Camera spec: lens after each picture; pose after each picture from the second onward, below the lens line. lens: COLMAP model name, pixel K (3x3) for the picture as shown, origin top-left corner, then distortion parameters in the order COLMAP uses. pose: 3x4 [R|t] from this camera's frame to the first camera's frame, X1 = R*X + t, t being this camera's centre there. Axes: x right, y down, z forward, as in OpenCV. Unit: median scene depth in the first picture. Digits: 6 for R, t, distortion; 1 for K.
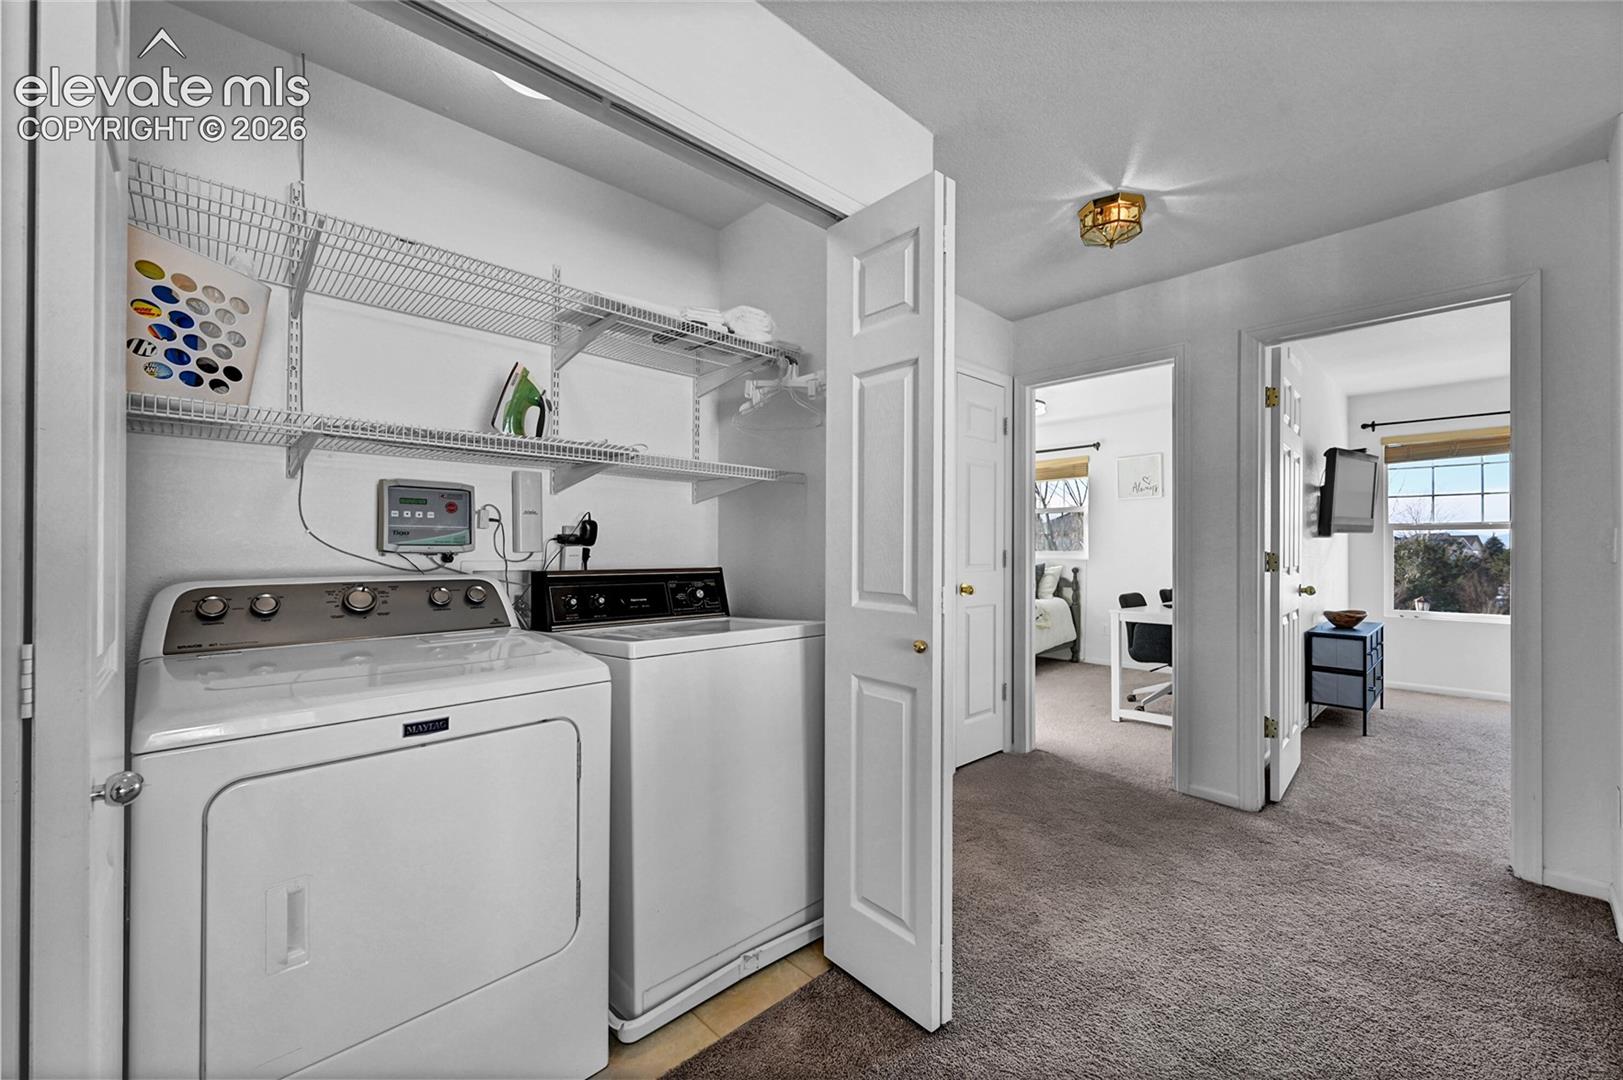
lens RADIAL K [[640.0, 0, 809.3], [0, 640.0, 540.9], [0, 0, 1]] dist [-0.001574, -0.000228]
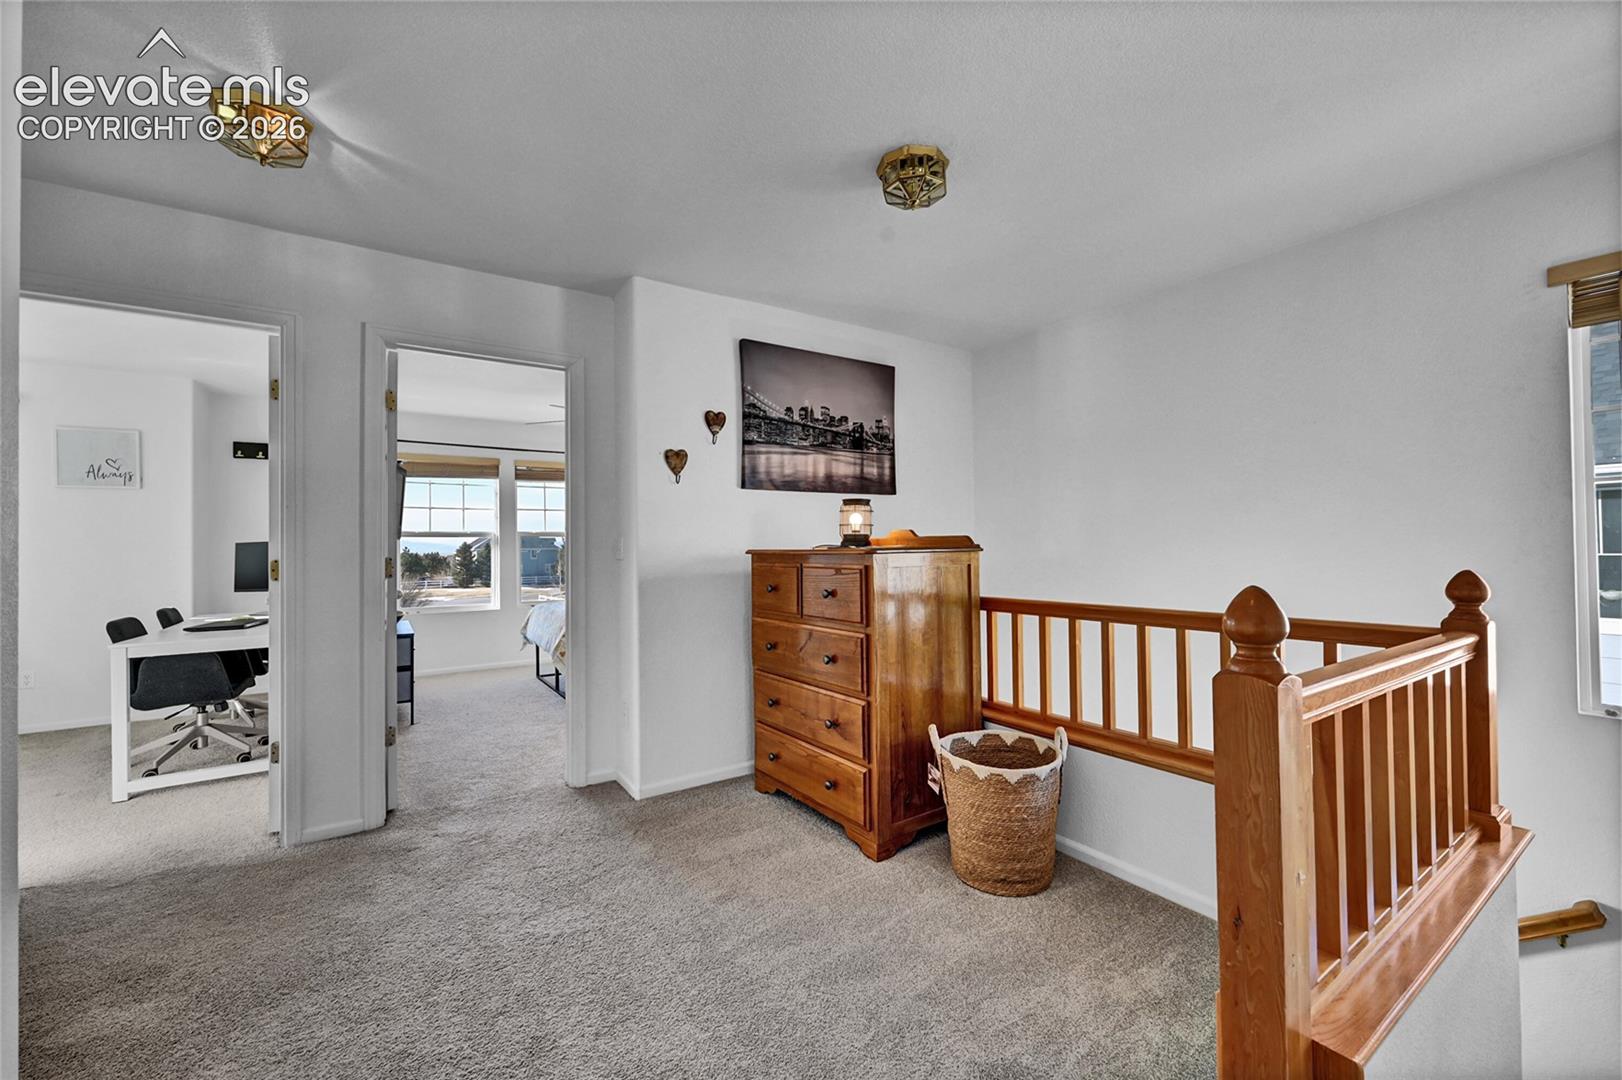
lens RADIAL K [[655.4, 0, 807.8], [0, 655.4, 540.5], [0, 0, 1]] dist [0.000241, 0.000100]
pose [[0.166590, 0.009578, 0.985980, -0.160915], [0.000378, 0.999952, -0.009778, 0.001707], [-0.986026, 0.002001, 0.166579, 0.188235]]
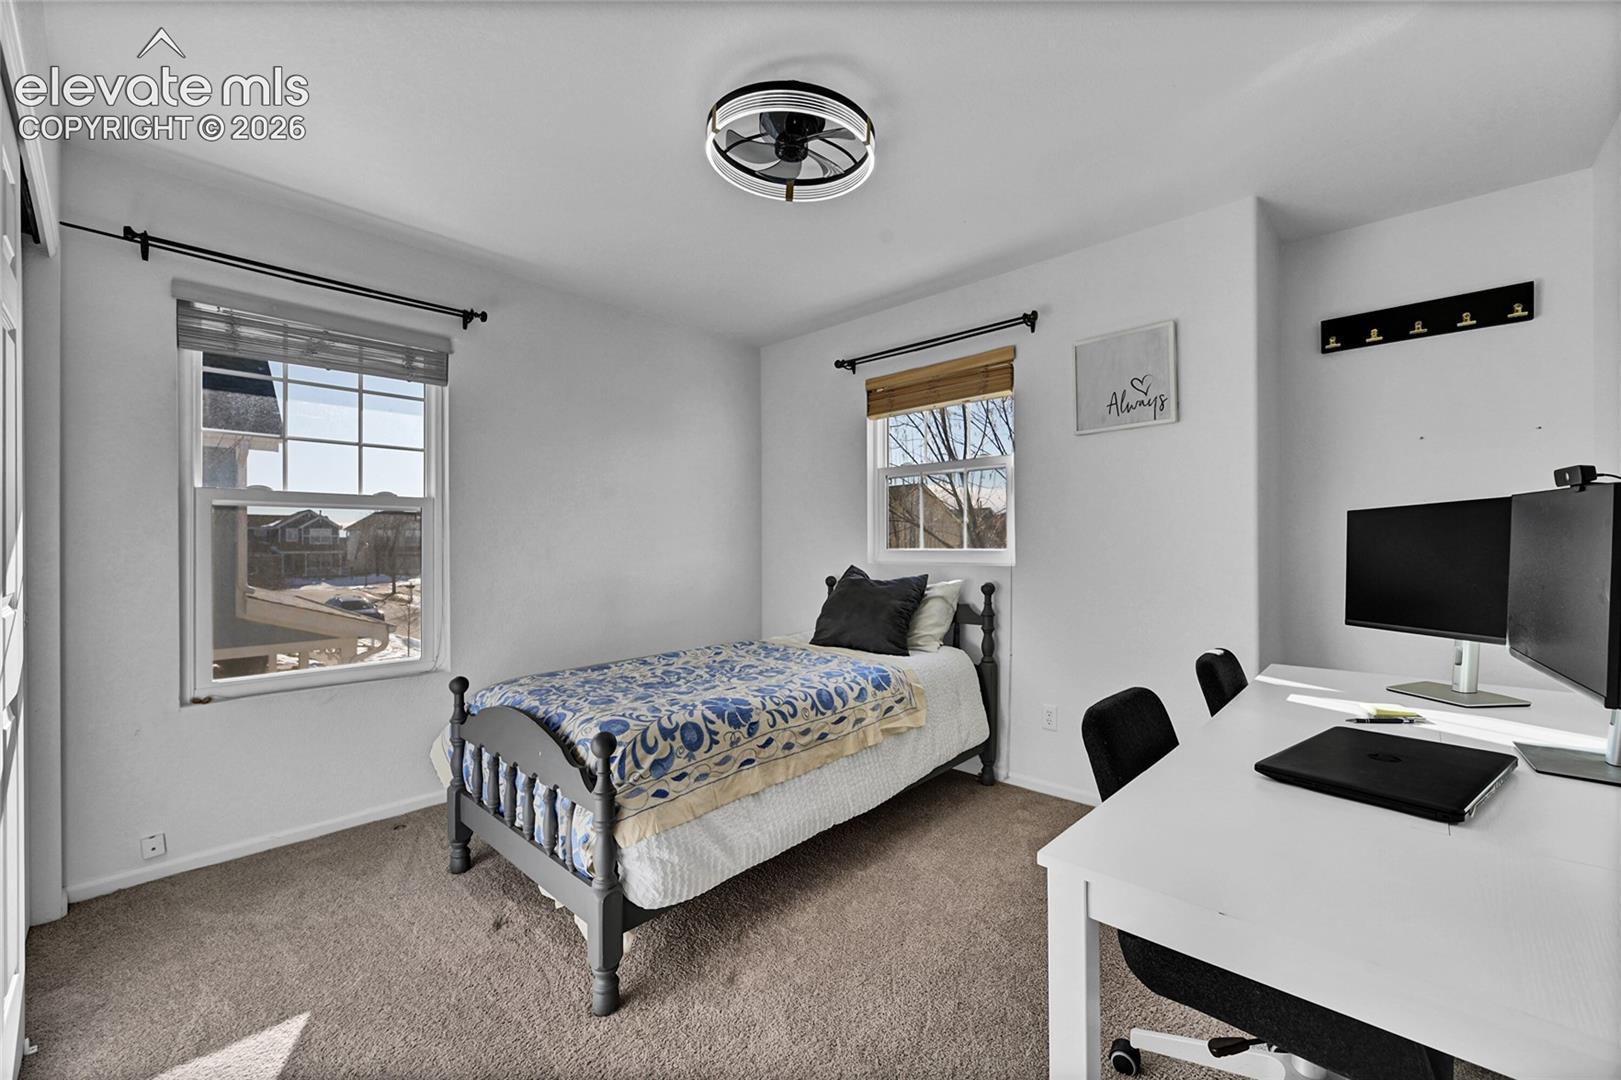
lens RADIAL K [[655.0, 0, 817.1], [0, 655.0, 543.5], [0, 0, 1]] dist [0.000241, 0.000100]
pose [[0.997377, -0.008544, 0.071872, 0.563510], [0.008062, 0.999943, 0.006994, 0.018697], [-0.071927, -0.006396, 0.997389, 1.165867]]
